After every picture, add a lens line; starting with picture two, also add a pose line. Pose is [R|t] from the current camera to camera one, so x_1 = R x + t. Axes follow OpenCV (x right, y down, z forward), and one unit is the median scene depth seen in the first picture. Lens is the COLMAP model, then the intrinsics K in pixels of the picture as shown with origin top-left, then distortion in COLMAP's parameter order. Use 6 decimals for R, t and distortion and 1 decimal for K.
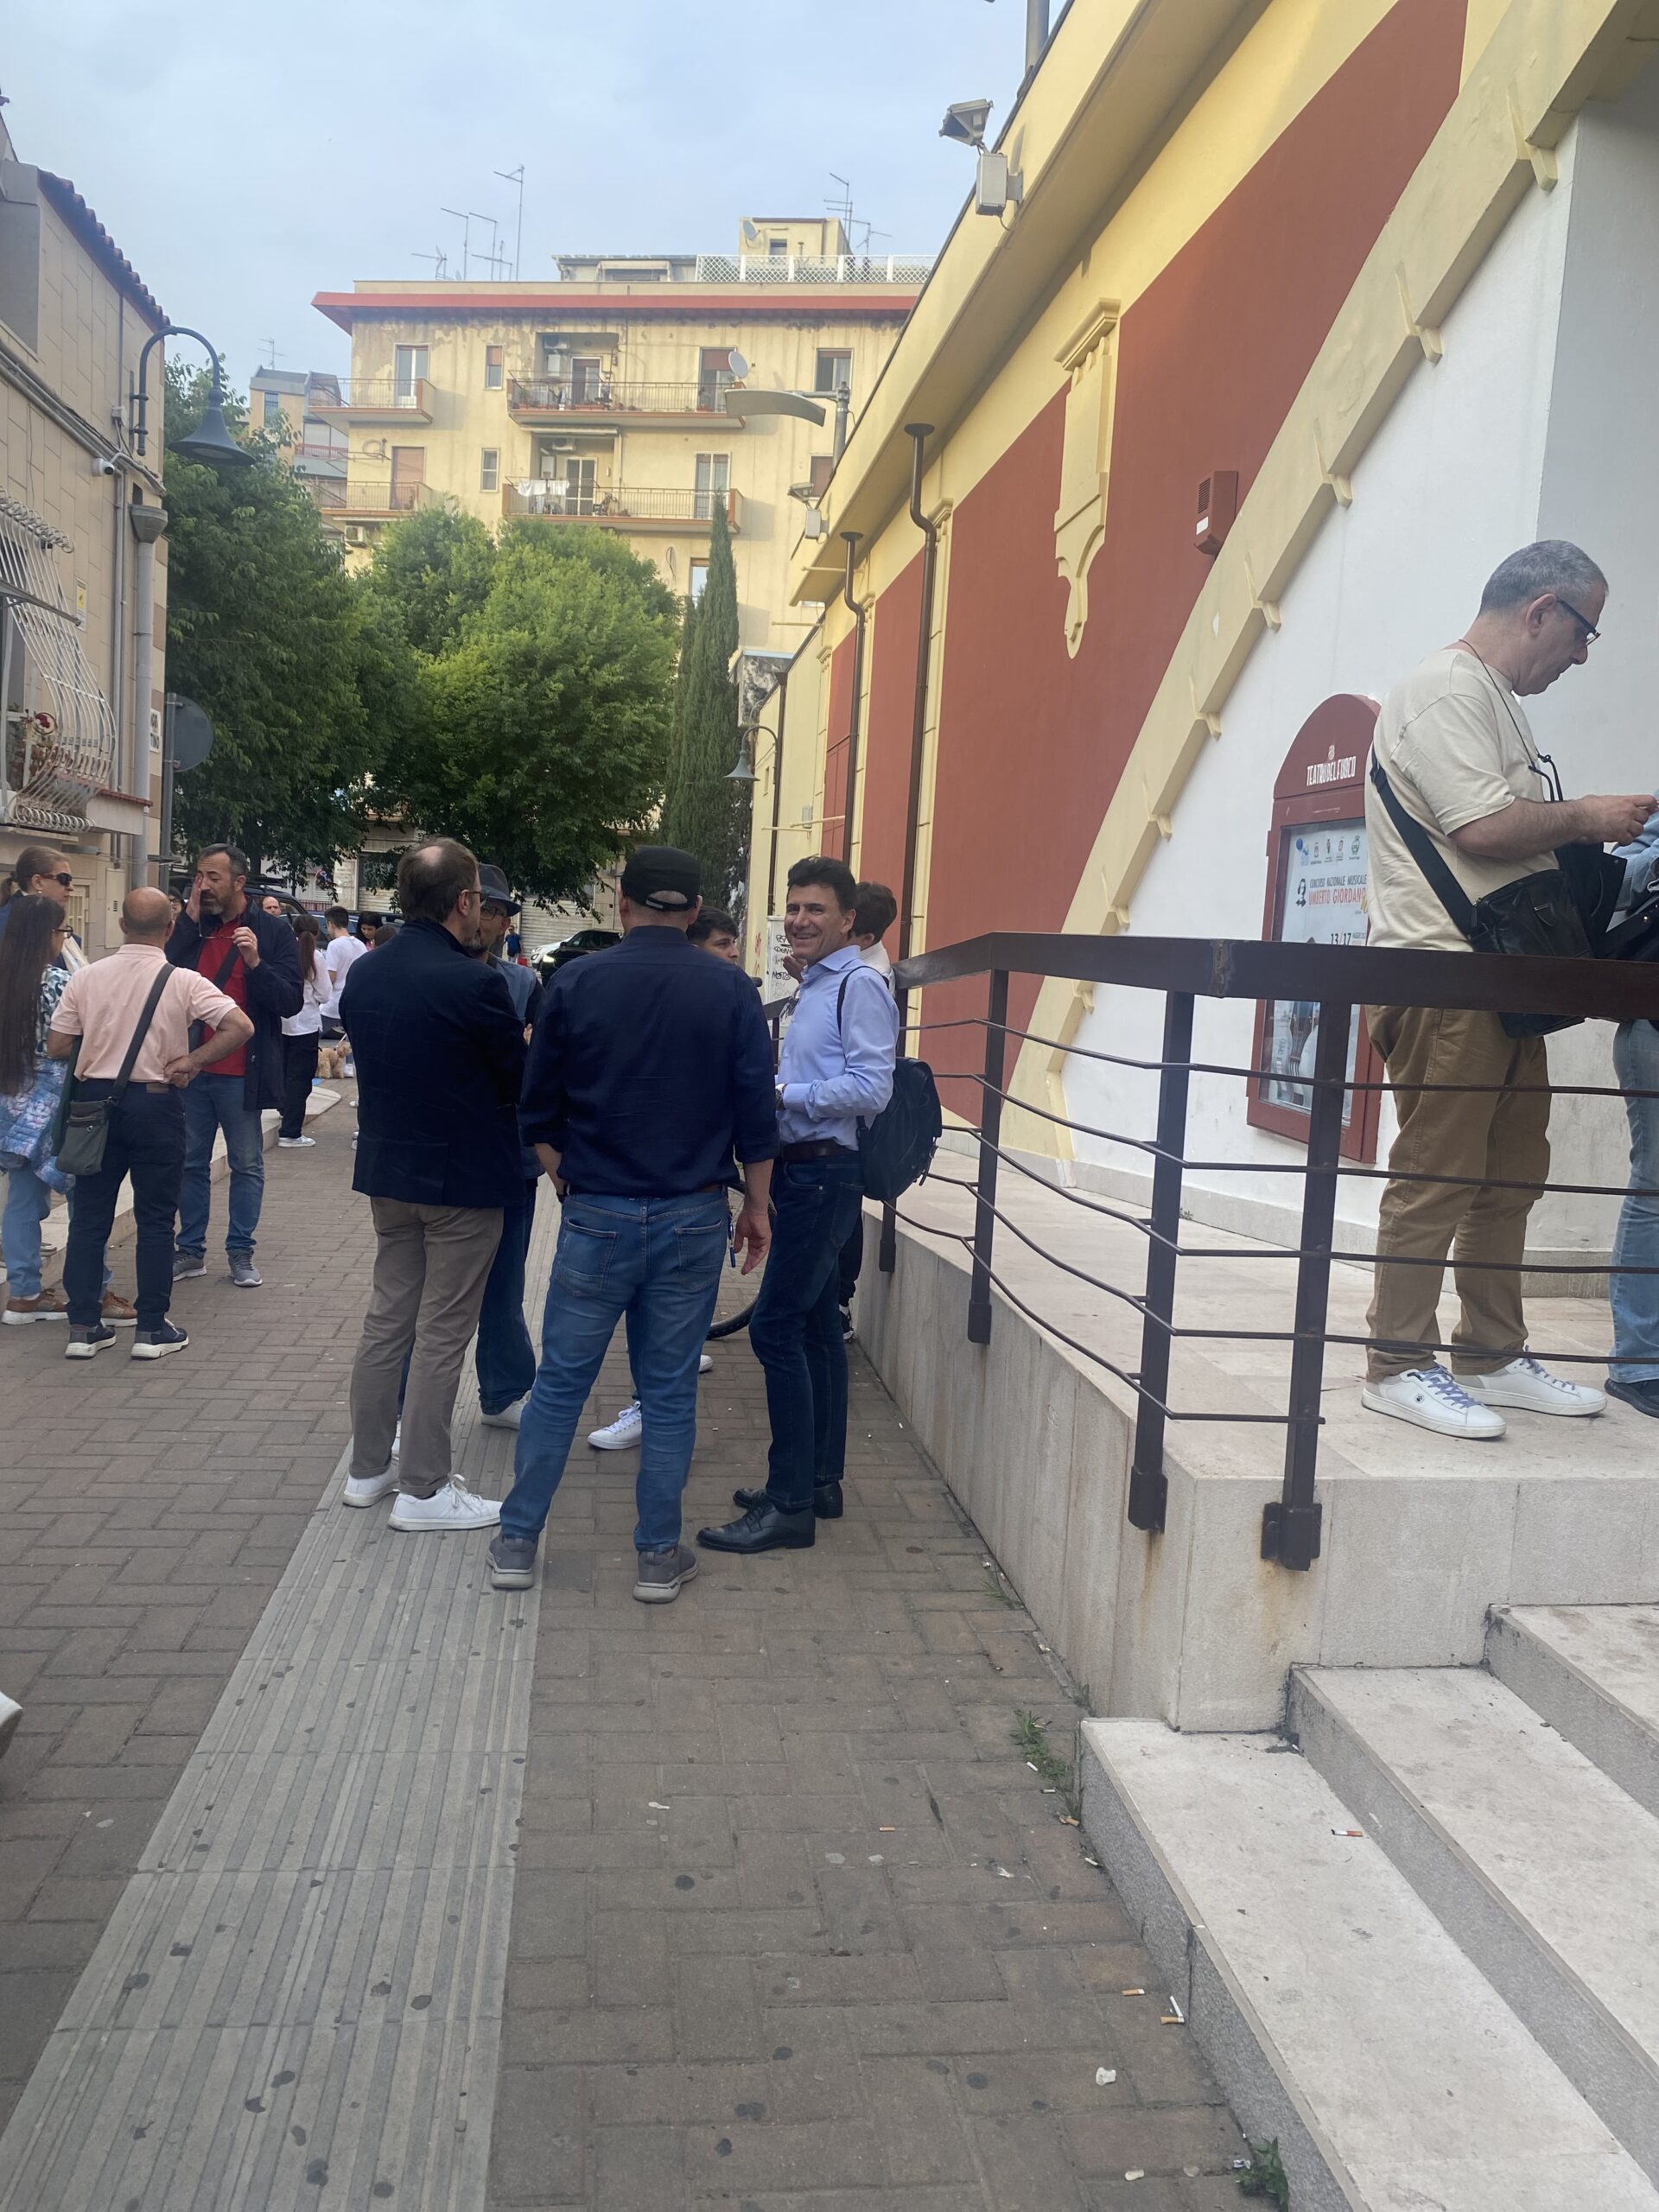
lens RADIAL K [[1696.8, 0, 826.6], [0, 1696.8, 1105.3], [0, 0, 1]] dist [0.006018, -0.015519]
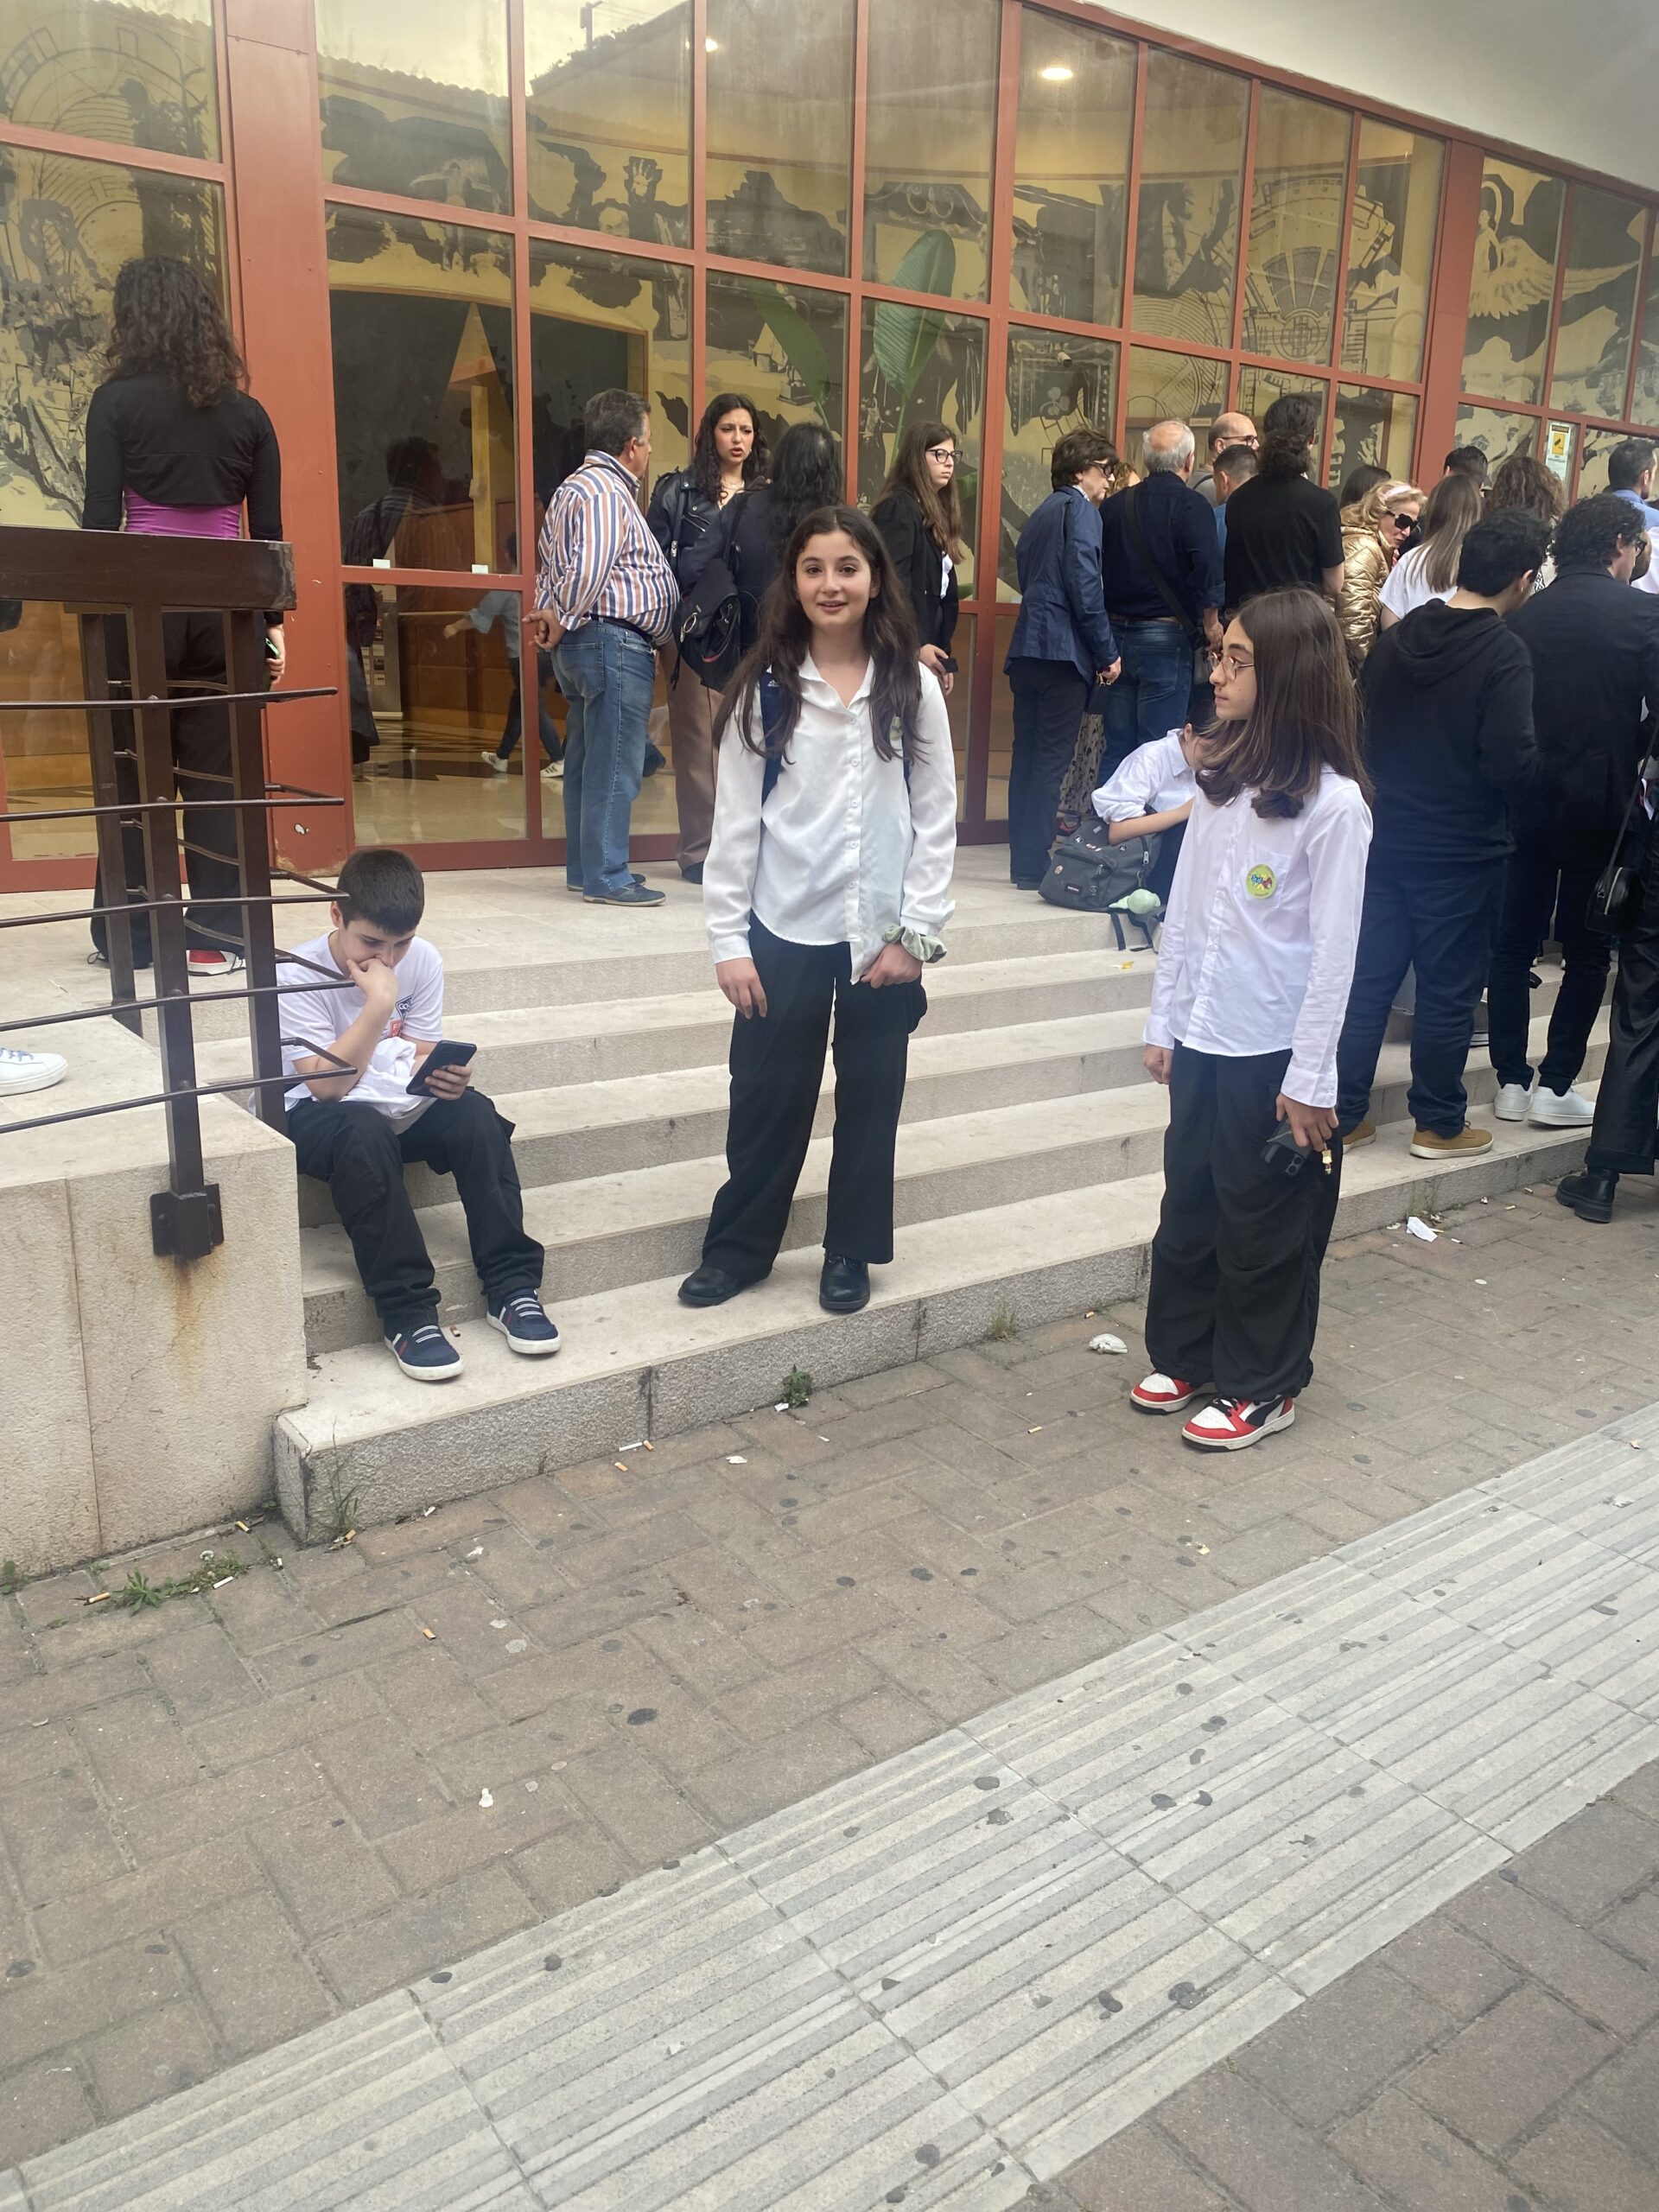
lens RADIAL K [[1696.8, 0, 829.4], [0, 1696.8, 1100.8], [0, 0, 1]] dist [0.006018, -0.015519]
pose [[-0.478369, -0.291744, 0.828280, -0.842142], [0.040112, 0.934957, 0.352486, -0.149245], [-0.877242, 0.201842, -0.435552, 1.379321]]
